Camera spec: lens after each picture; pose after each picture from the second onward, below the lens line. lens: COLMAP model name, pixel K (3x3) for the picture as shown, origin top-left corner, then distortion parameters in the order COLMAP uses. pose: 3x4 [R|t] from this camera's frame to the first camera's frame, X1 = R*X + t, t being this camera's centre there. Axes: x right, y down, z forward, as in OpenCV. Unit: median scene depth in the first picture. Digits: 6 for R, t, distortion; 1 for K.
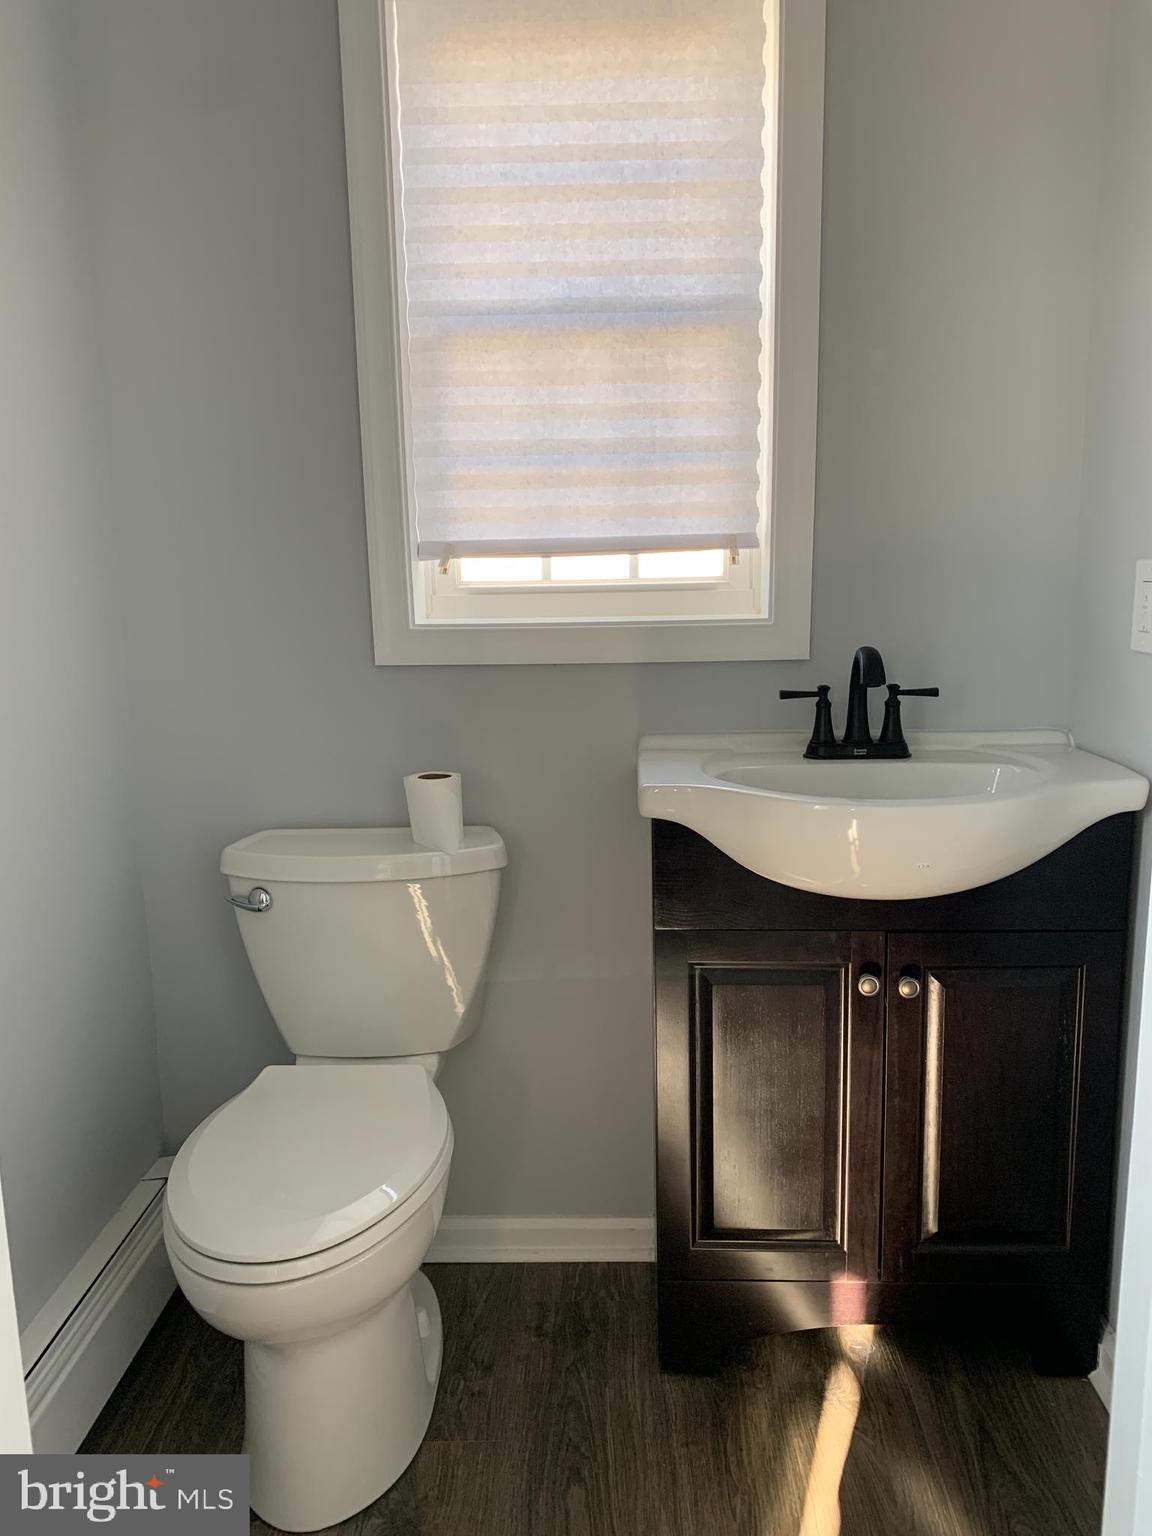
lens RADIAL K [[1182.3, 0, 576.2], [0, 1182.3, 769.8], [0, 0, 1]] dist [0.073144, -0.125174]
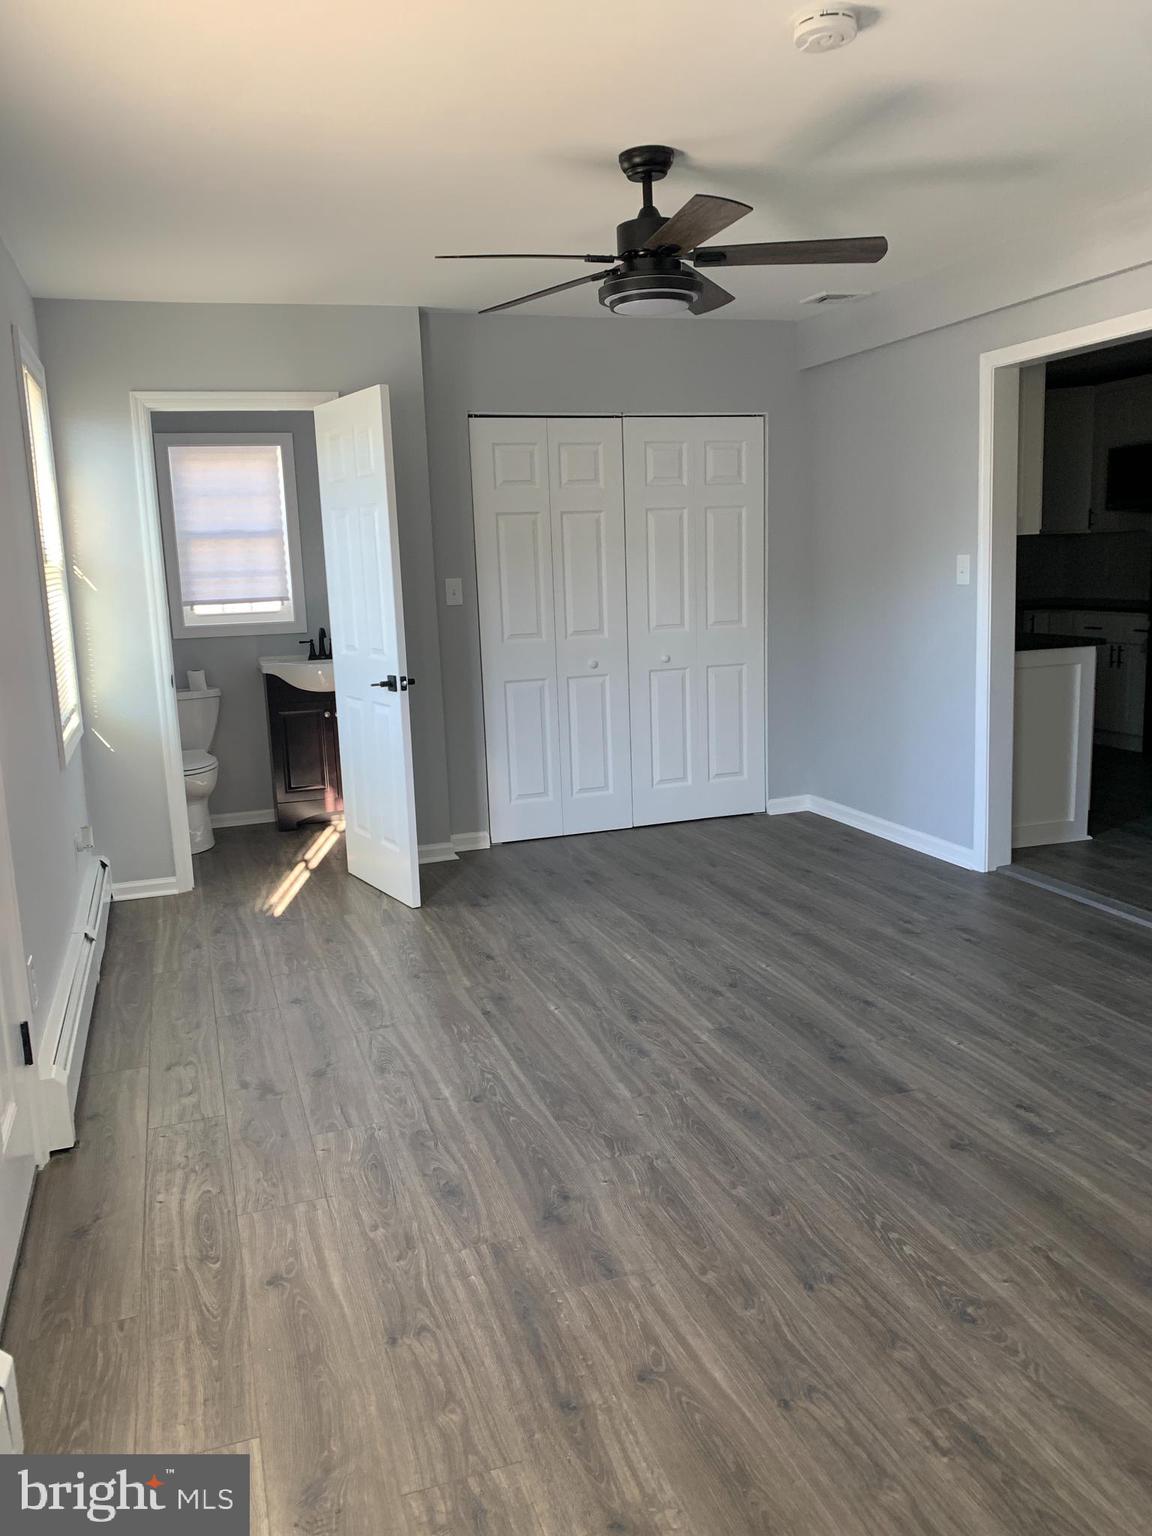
lens RADIAL K [[1182.3, 0, 576.2], [0, 1182.3, 769.8], [0, 0, 1]] dist [0.073144, -0.125174]
pose [[0.935063, -0.078182, 0.345753, -0.300371], [0.088752, 0.995944, -0.014818, 0.431228], [-0.343192, 0.044542, 0.938208, -2.521596]]
